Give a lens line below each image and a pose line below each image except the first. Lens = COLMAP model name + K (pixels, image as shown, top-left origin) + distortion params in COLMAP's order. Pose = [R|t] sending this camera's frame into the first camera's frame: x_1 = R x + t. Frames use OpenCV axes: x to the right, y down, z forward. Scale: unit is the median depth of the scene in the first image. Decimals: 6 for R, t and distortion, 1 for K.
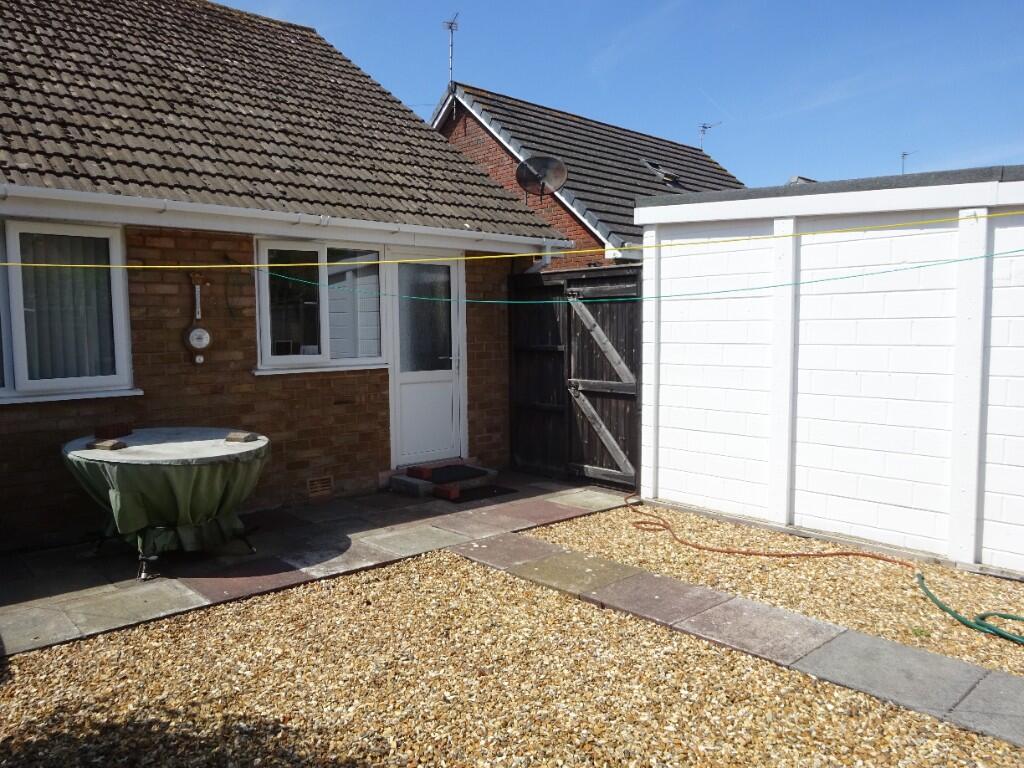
lens RADIAL K [[755.6, 0, 512.0], [0, 755.6, 384.0], [0, 0, 1]] dist [-0.000482, -0.001341]
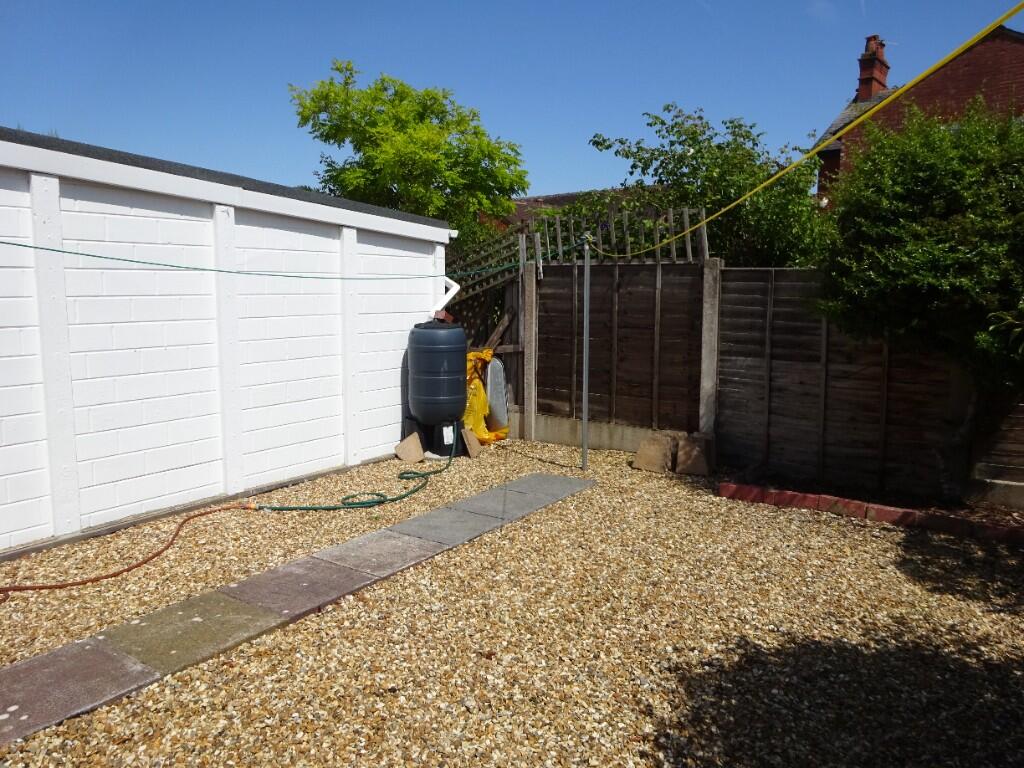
lens RADIAL K [[755.6, 0, 512.0], [0, 755.6, 384.0], [0, 0, 1]] dist [-0.000482, -0.001341]
pose [[-0.219704, -0.115058, 0.968758, -0.683828], [0.073108, 0.988287, 0.133958, -0.074393], [-0.972823, 0.100255, -0.208719, 0.799472]]
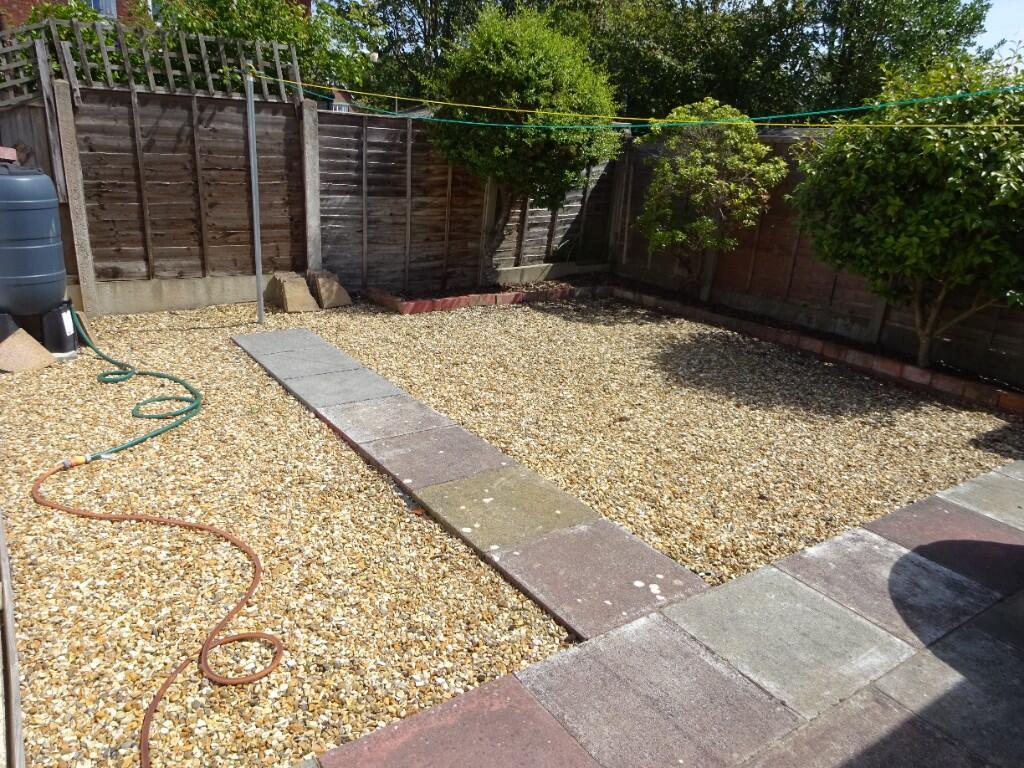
lens RADIAL K [[755.6, 0, 512.0], [0, 755.6, 384.0], [0, 0, 1]] dist [-0.000482, -0.001341]
pose [[-0.990280, -0.074869, 0.117215, 0.000763], [-0.026371, 0.928540, 0.370294, -0.128357], [-0.136563, 0.363604, -0.921489, 1.591196]]
